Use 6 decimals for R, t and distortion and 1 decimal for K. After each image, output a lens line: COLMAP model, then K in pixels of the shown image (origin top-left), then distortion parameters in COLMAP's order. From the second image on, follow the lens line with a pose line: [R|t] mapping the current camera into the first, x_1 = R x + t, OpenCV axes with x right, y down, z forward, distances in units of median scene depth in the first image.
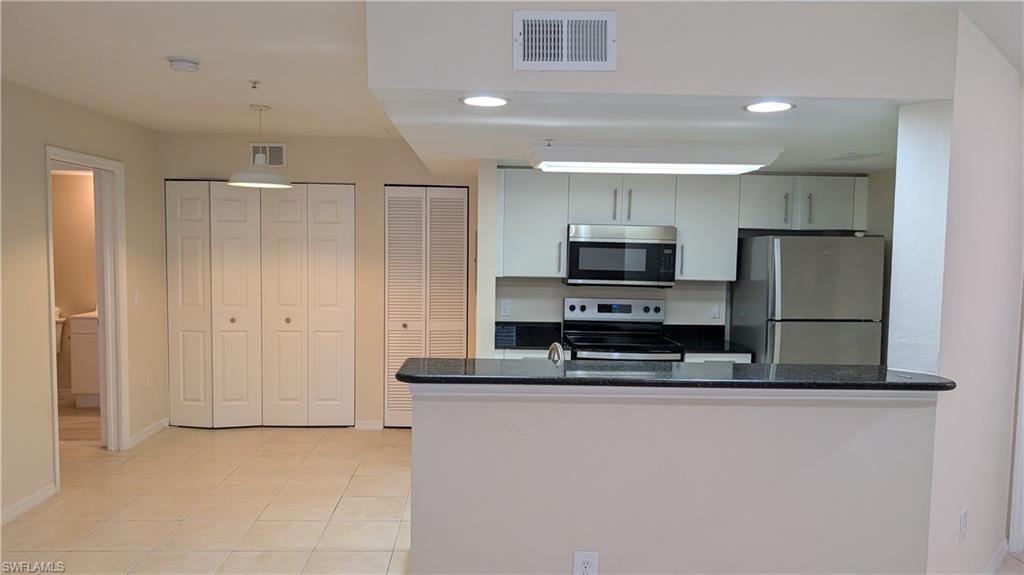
lens RADIAL K [[752.2, 0, 520.7], [0, 752.2, 289.2], [0, 0, 1]] dist [0.023575, -0.031290]
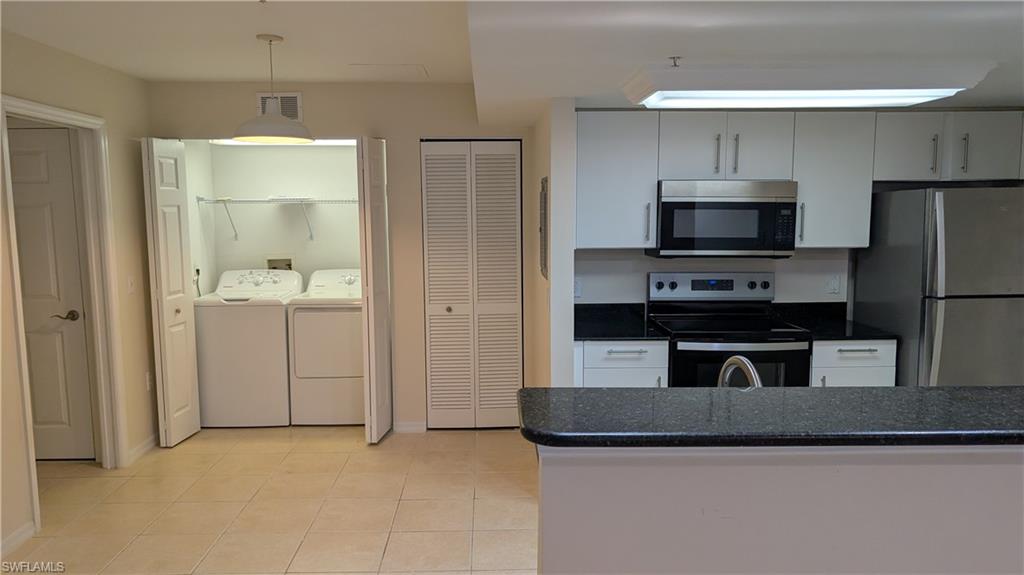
lens RADIAL K [[752.2, 0, 509.9], [0, 752.2, 292.7], [0, 0, 1]] dist [0.023575, -0.031290]
pose [[0.999402, -0.020950, -0.027495, -0.072361], [0.022267, 0.998574, 0.048514, -0.010326], [0.026439, -0.049097, 0.998444, 0.192441]]
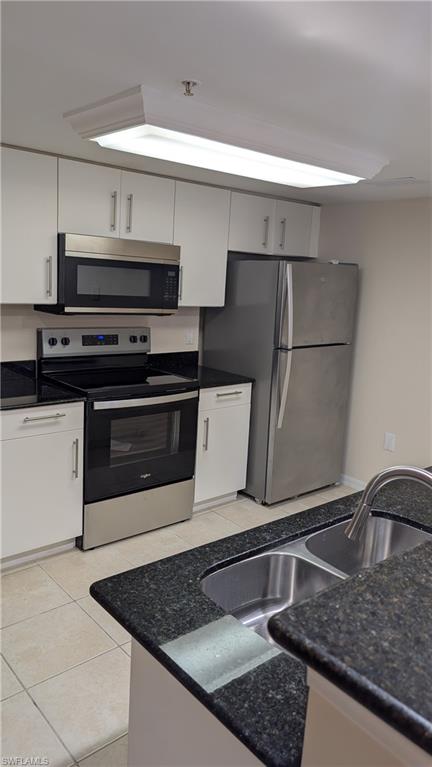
lens RADIAL K [[563.4, 0, 222.0], [0, 563.4, 380.8], [0, 0, 1]] dist [0.023575, -0.031290]
pose [[0.789118, -0.091009, 0.607462, -0.160935], [-0.002324, 0.988513, 0.151116, -0.025653], [-0.614237, -0.120660, 0.779842, 0.431236]]
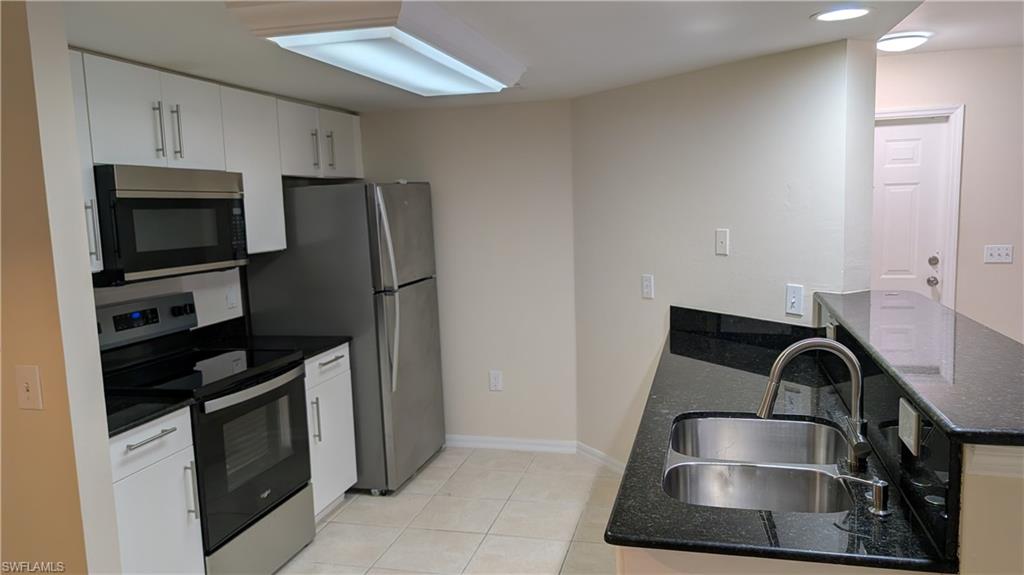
lens RADIAL K [[752.2, 0, 525.7], [0, 752.2, 291.6], [0, 0, 1]] dist [0.023575, -0.031290]
pose [[0.291460, -0.143809, 0.945711, -0.330268], [0.099050, 0.987858, 0.119692, -0.034431], [-0.951441, 0.058787, 0.302165, 0.570863]]
